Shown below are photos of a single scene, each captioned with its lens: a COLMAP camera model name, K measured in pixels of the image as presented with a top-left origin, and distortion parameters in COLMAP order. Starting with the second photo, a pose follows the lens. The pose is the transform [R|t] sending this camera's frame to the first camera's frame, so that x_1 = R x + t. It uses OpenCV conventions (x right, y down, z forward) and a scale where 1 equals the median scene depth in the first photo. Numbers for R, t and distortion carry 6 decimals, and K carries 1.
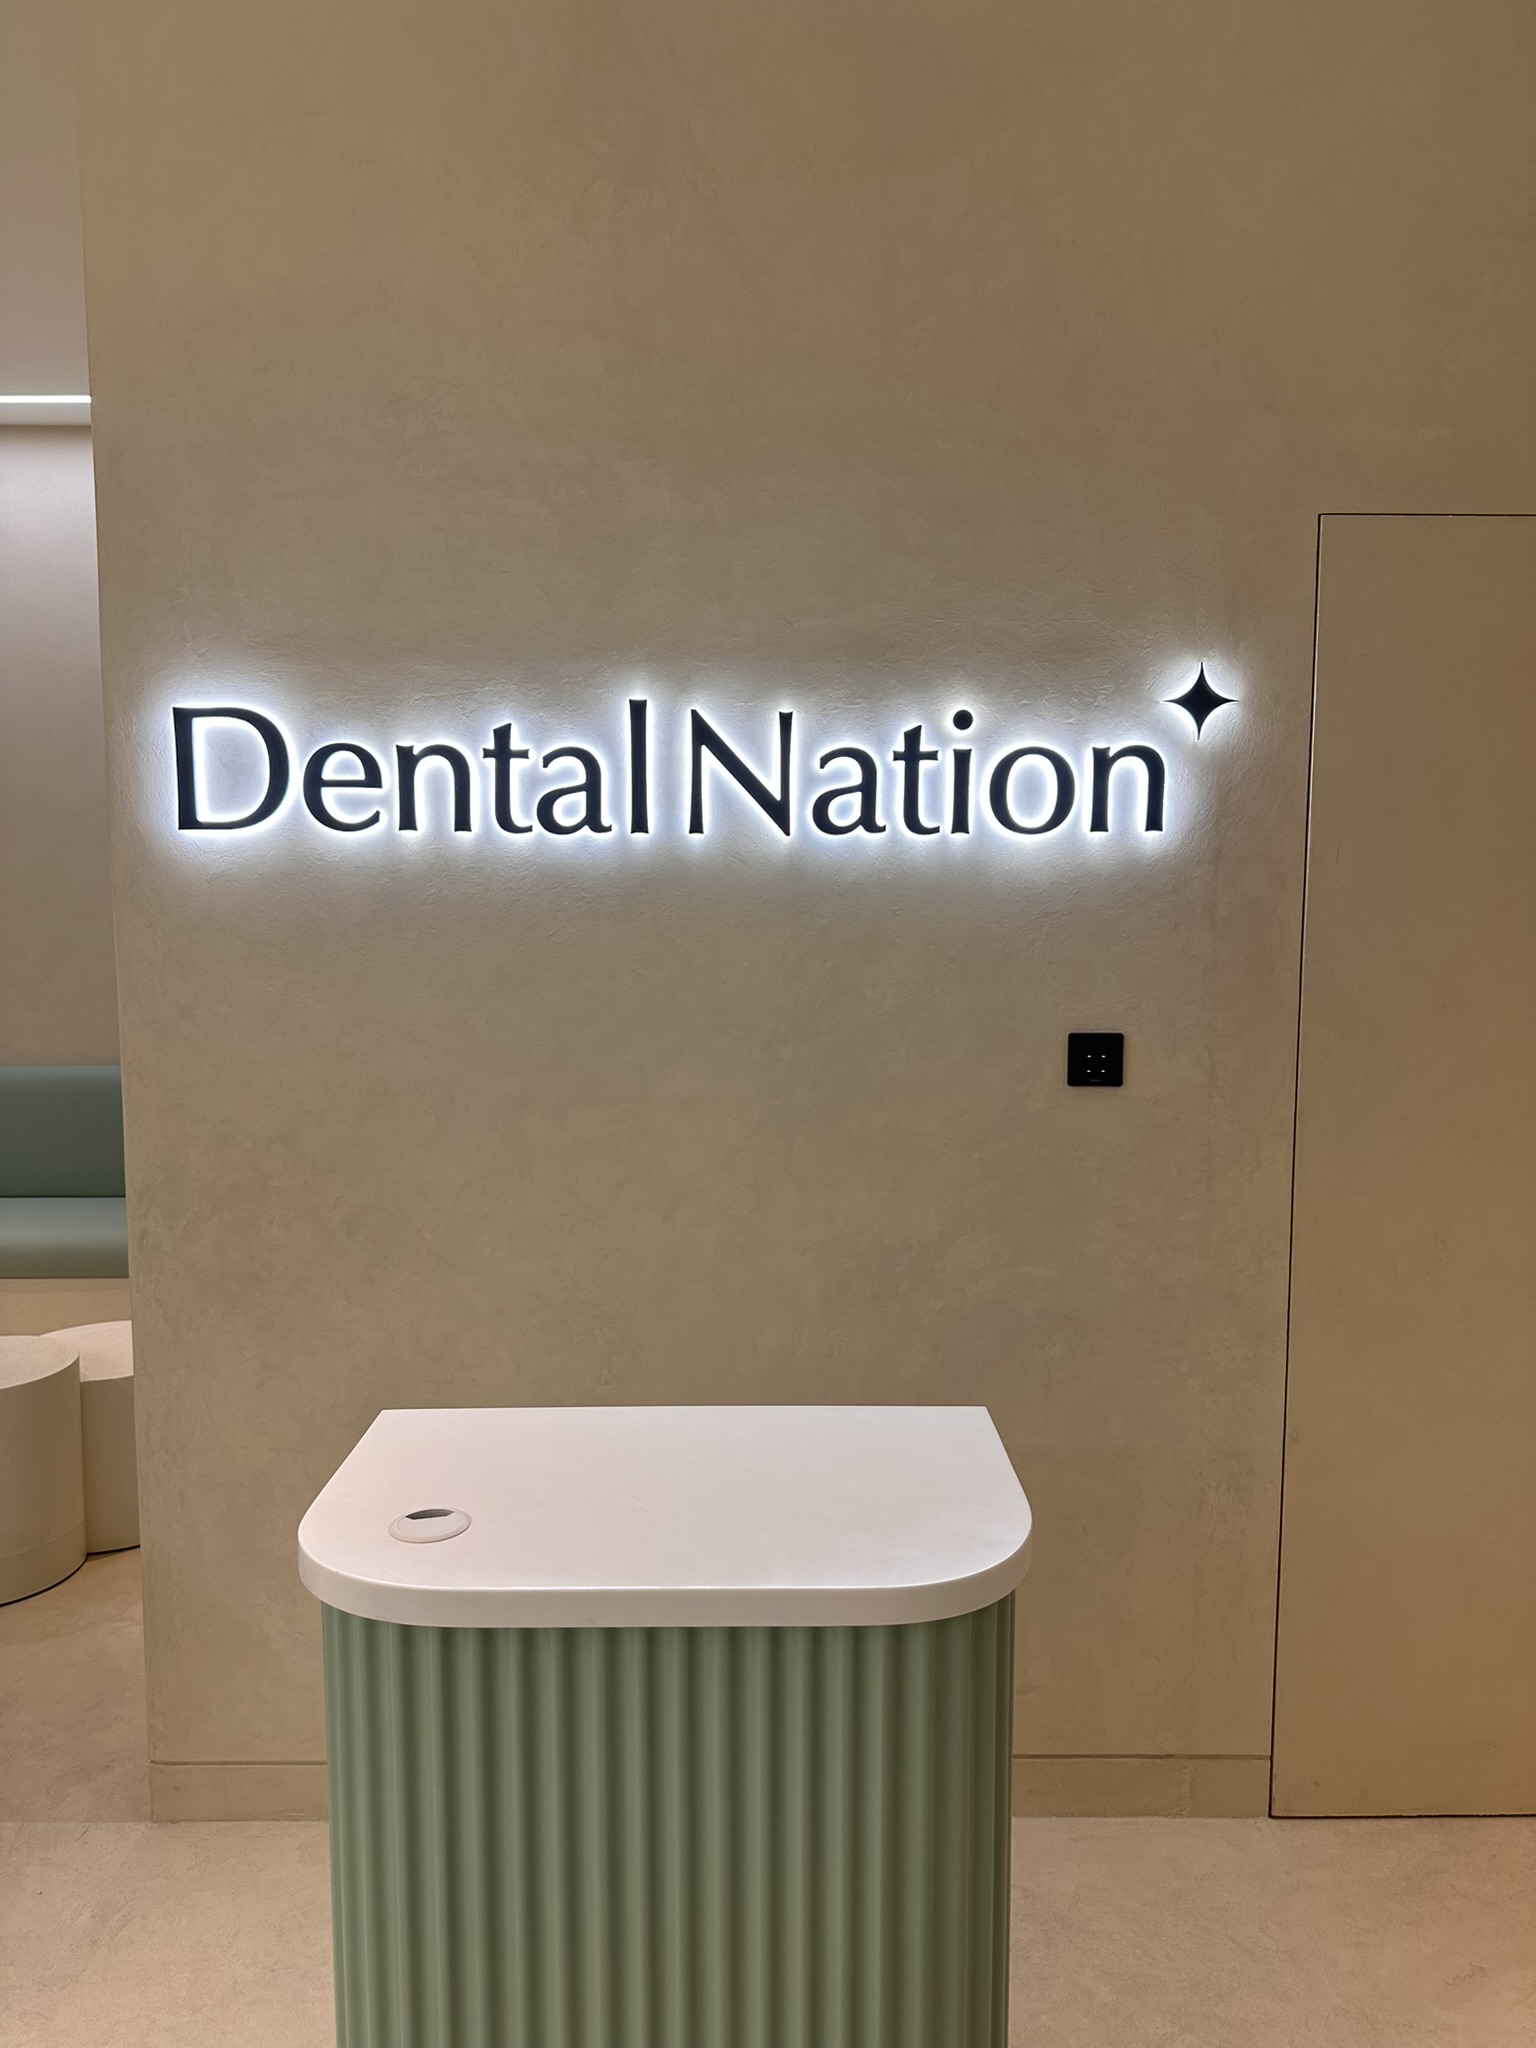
lens RADIAL K [[1423.5, 0, 768.0], [0, 1423.5, 1024.0], [0, 0, 1]] dist [0.030807, 0.000554]
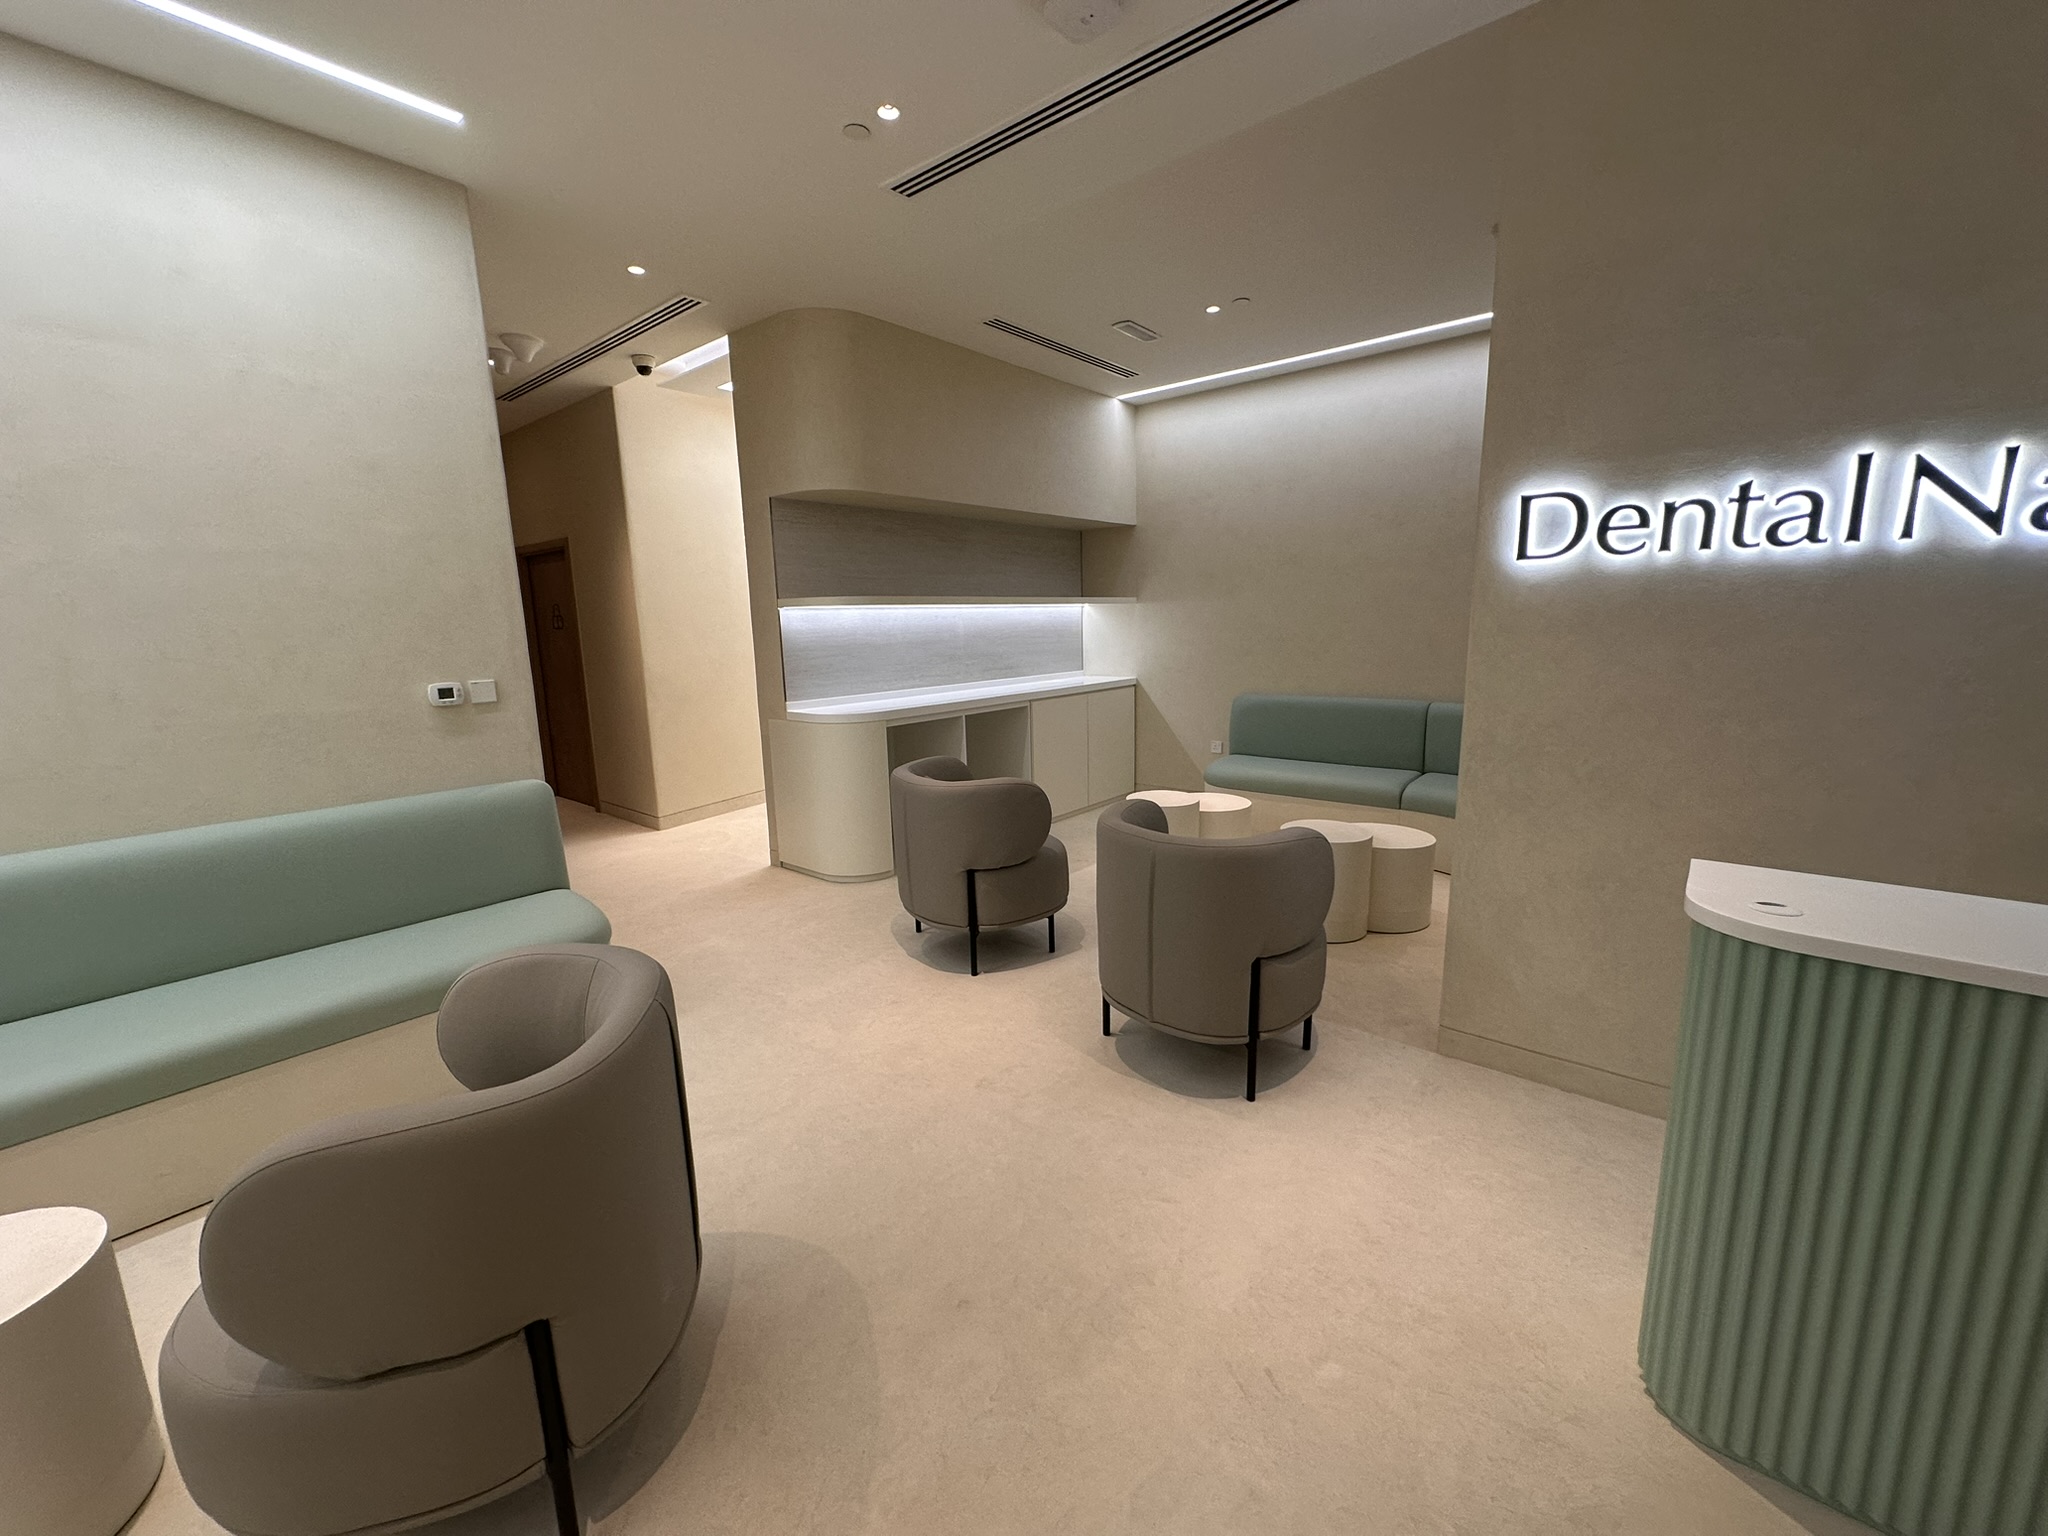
lens RADIAL K [[814.6, 0, 1021.5], [0, 814.6, 761.3], [0, 0, 1]] dist [-0.001265, -0.000351]
pose [[0.759476, 0.086470, -0.644762, -0.186732], [-0.028855, 0.994629, 0.099402, 0.042958], [0.649895, -0.056889, 0.757892, -0.278113]]
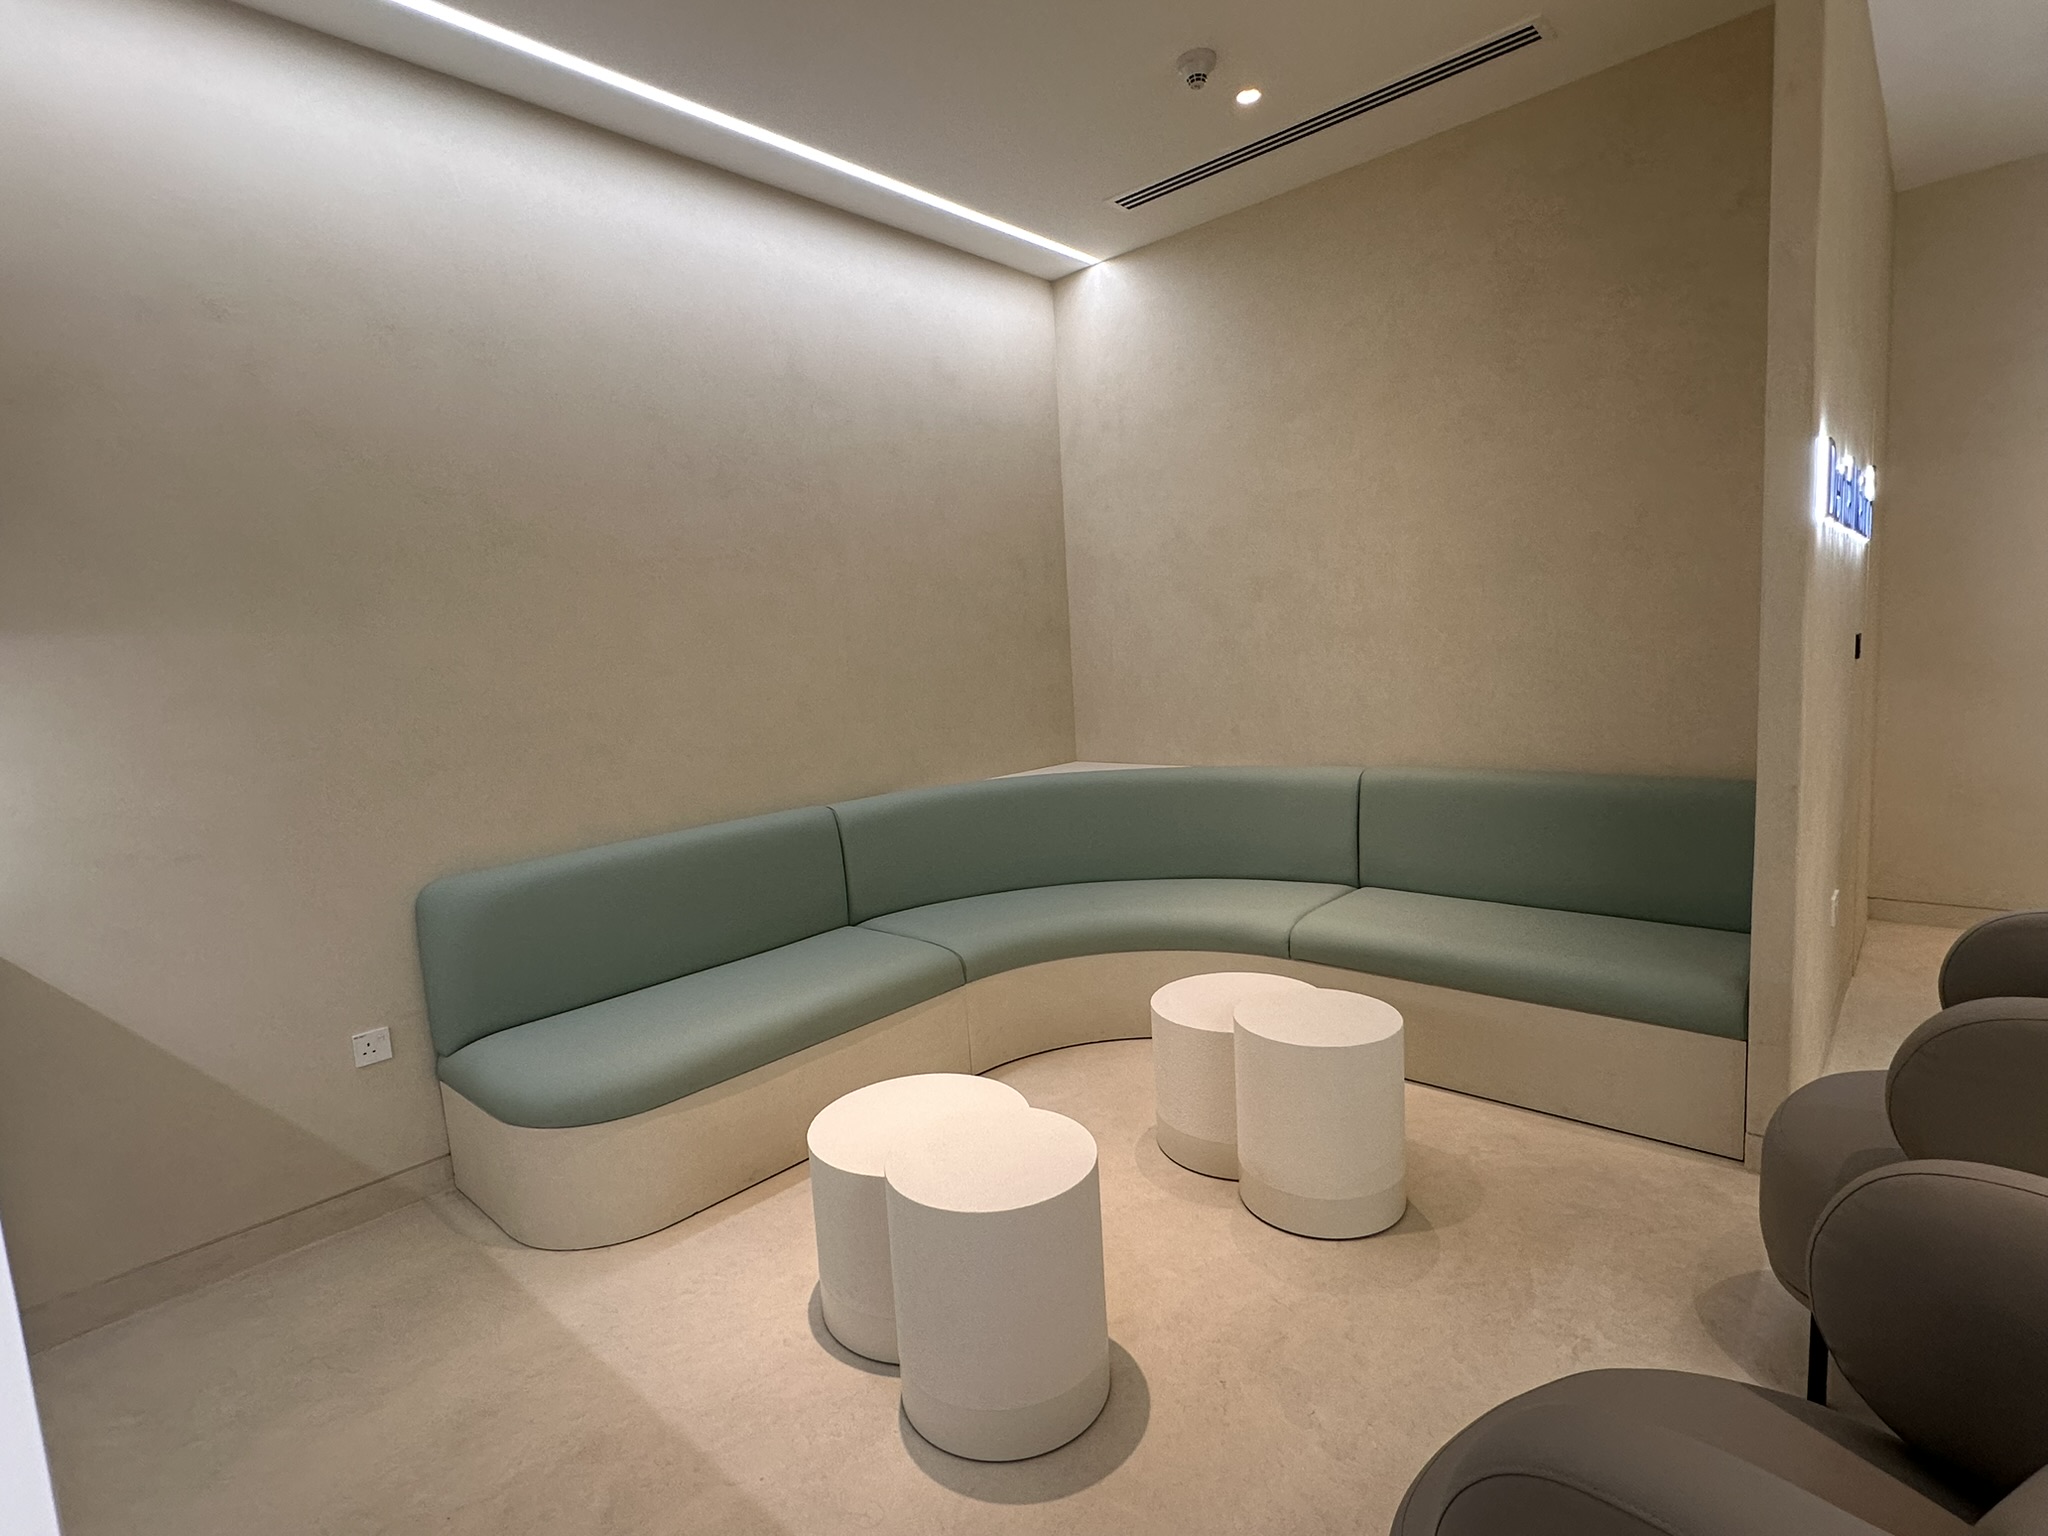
lens RADIAL K [[1024.3, 0, 1024.0], [0, 1024.3, 768.0], [0, 0, 1]] dist [-0.001963, -0.000568]
pose [[0.679213, -0.132894, 0.721809, -1.831294], [0.131680, 0.989577, 0.058285, -0.046649], [-0.722032, 0.055460, 0.689633, 0.880532]]
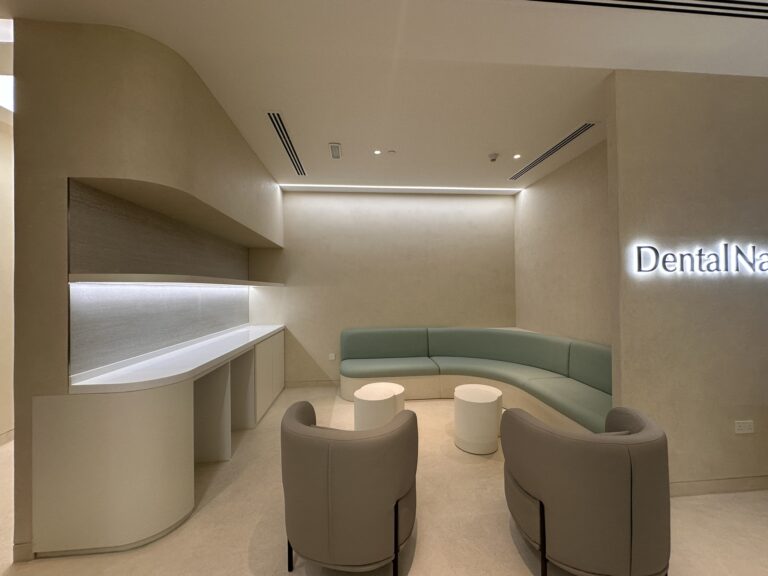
lens RADIAL K [[305.5, 0, 383.1], [0, 305.5, 285.5], [0, 0, 1]] dist [-0.001265, -0.000351]
pose [[0.996961, -0.017790, 0.075839, -1.308002], [0.025740, 0.994121, -0.105166, -0.009671], [-0.073523, 0.106799, 0.991559, 0.084977]]
